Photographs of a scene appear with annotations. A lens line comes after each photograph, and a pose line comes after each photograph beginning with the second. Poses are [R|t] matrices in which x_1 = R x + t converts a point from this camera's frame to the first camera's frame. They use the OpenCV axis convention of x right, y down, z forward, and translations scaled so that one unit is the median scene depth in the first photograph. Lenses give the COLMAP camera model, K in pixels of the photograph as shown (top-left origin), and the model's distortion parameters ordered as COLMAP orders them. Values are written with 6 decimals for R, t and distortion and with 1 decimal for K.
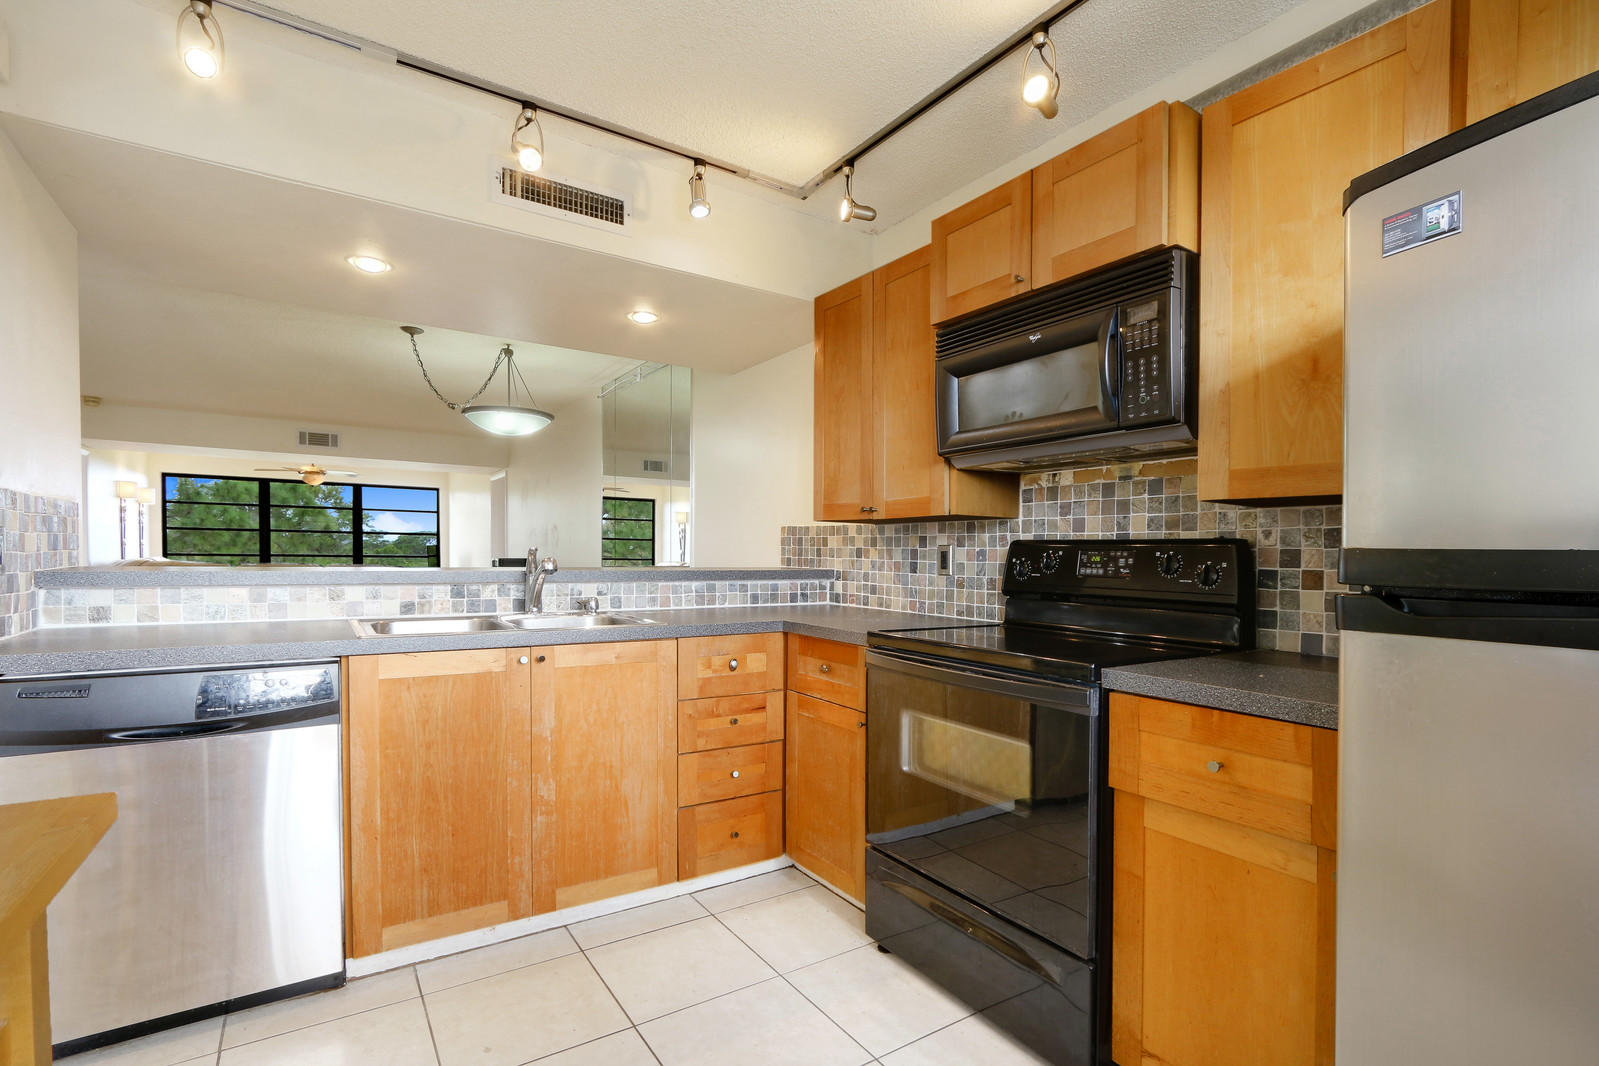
lens RADIAL K [[748.9, 0, 827.1], [0, 748.9, 580.0], [0, 0, 1]] dist [-0.005463, 0.000044]
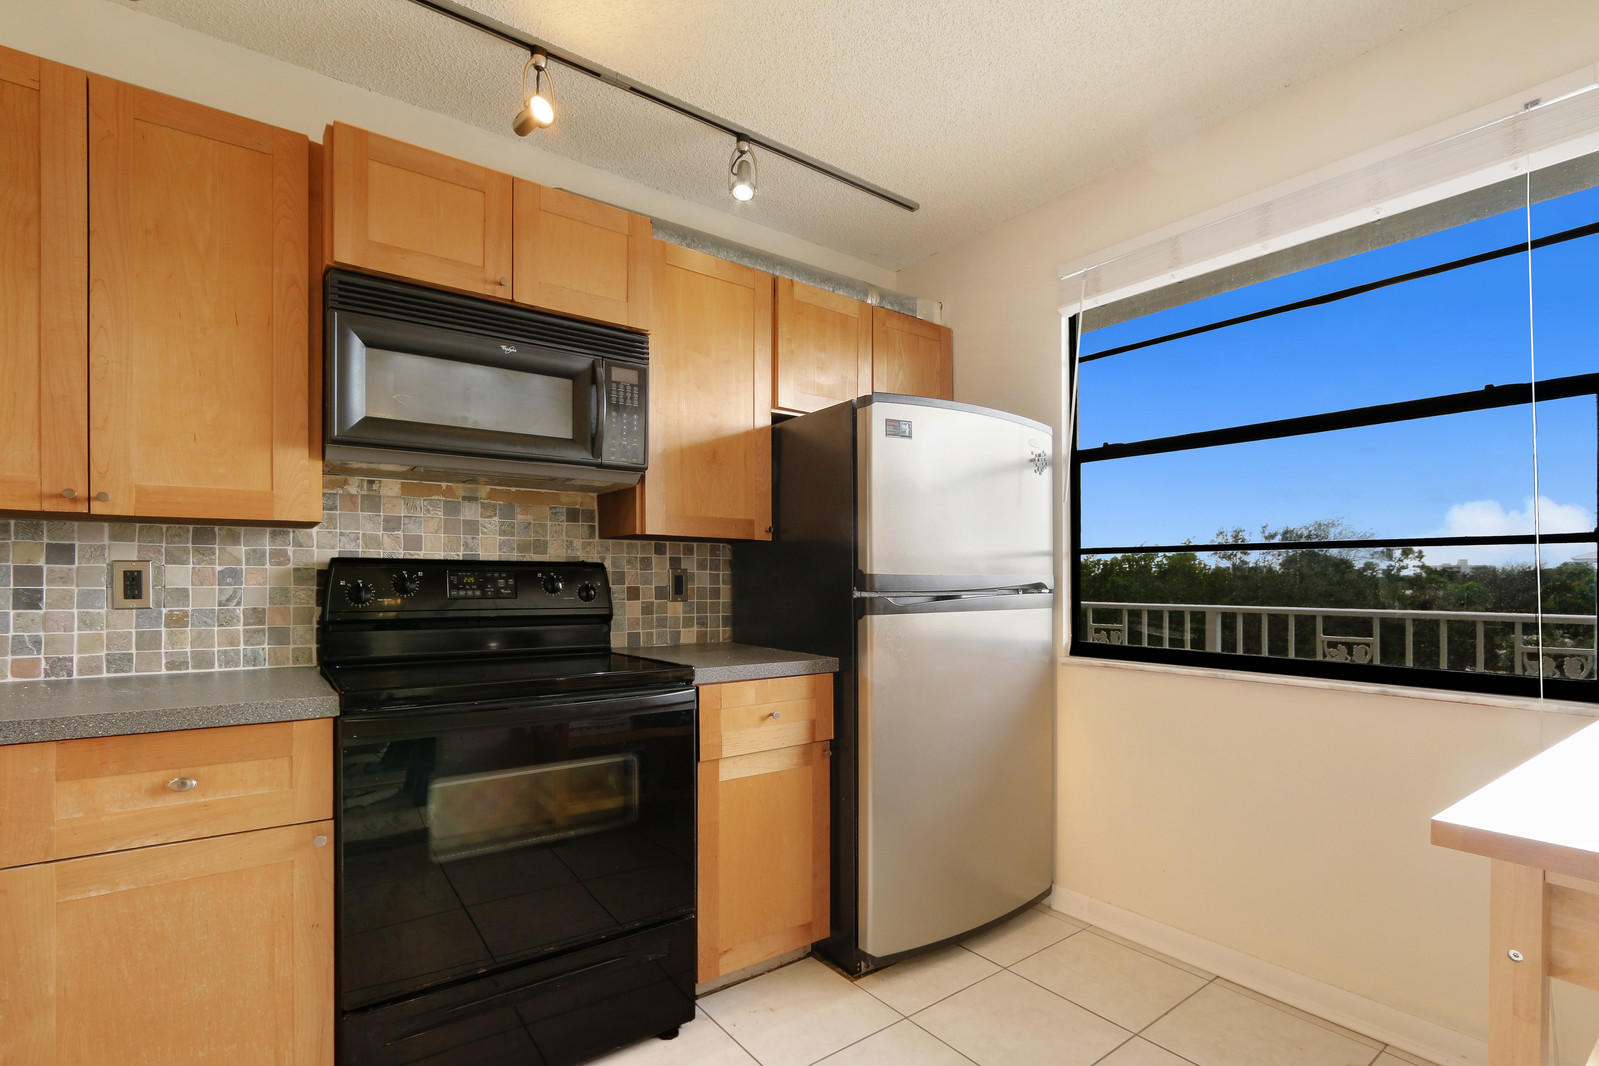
lens RADIAL K [[748.9, 0, 801.7], [0, 748.9, 565.7], [0, 0, 1]] dist [-0.005463, 0.000044]
pose [[-0.029400, 0.005915, 0.999550, -0.582369], [0.030329, 0.999527, -0.005023, -0.027154], [-0.999108, 0.030168, -0.029565, 0.562434]]
